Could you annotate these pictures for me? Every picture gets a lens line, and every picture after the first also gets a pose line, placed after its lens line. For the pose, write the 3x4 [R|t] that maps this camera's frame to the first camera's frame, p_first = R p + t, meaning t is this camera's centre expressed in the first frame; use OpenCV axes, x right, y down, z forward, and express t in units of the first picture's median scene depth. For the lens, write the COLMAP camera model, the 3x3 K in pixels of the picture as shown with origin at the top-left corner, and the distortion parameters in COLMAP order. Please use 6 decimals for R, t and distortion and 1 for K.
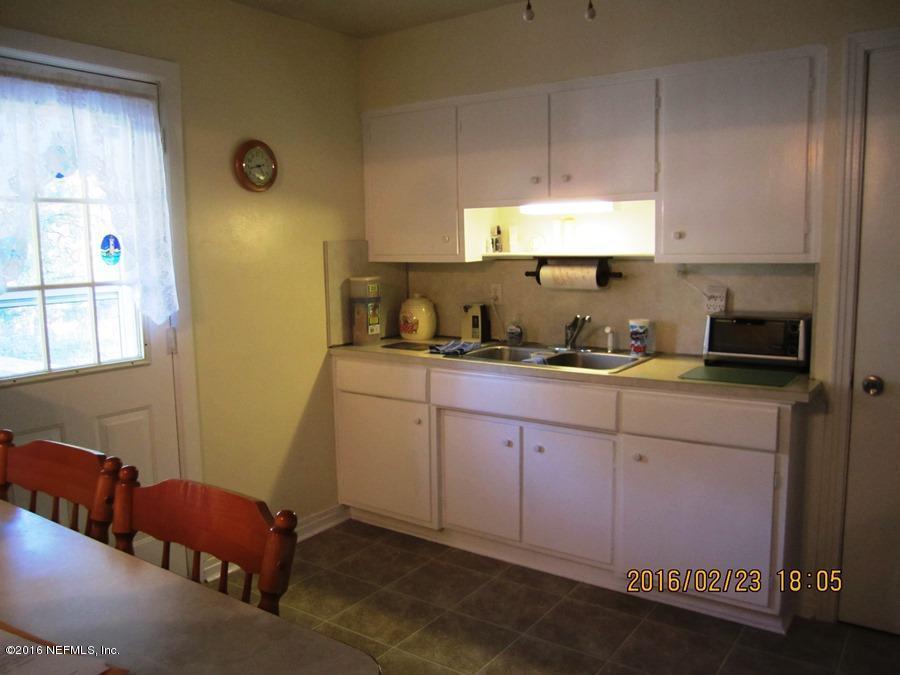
lens RADIAL K [[735.8, 0, 450.0], [0, 735.8, 337.5], [0, 0, 1]] dist [-0.074179, 0.015085]
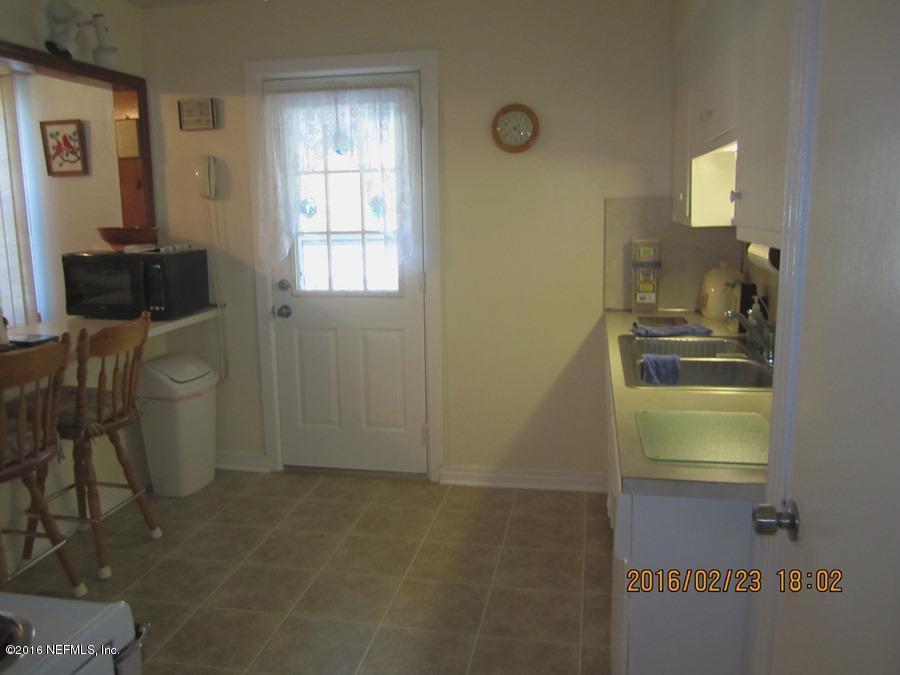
lens RADIAL K [[735.8, 0, 450.0], [0, 735.8, 337.5], [0, 0, 1]] dist [-0.074179, 0.015085]
pose [[0.412508, 0.172142, -0.894541, 0.779251], [-0.103608, 0.984477, 0.141671, -0.083389], [0.905043, 0.034241, 0.423940, 0.519856]]
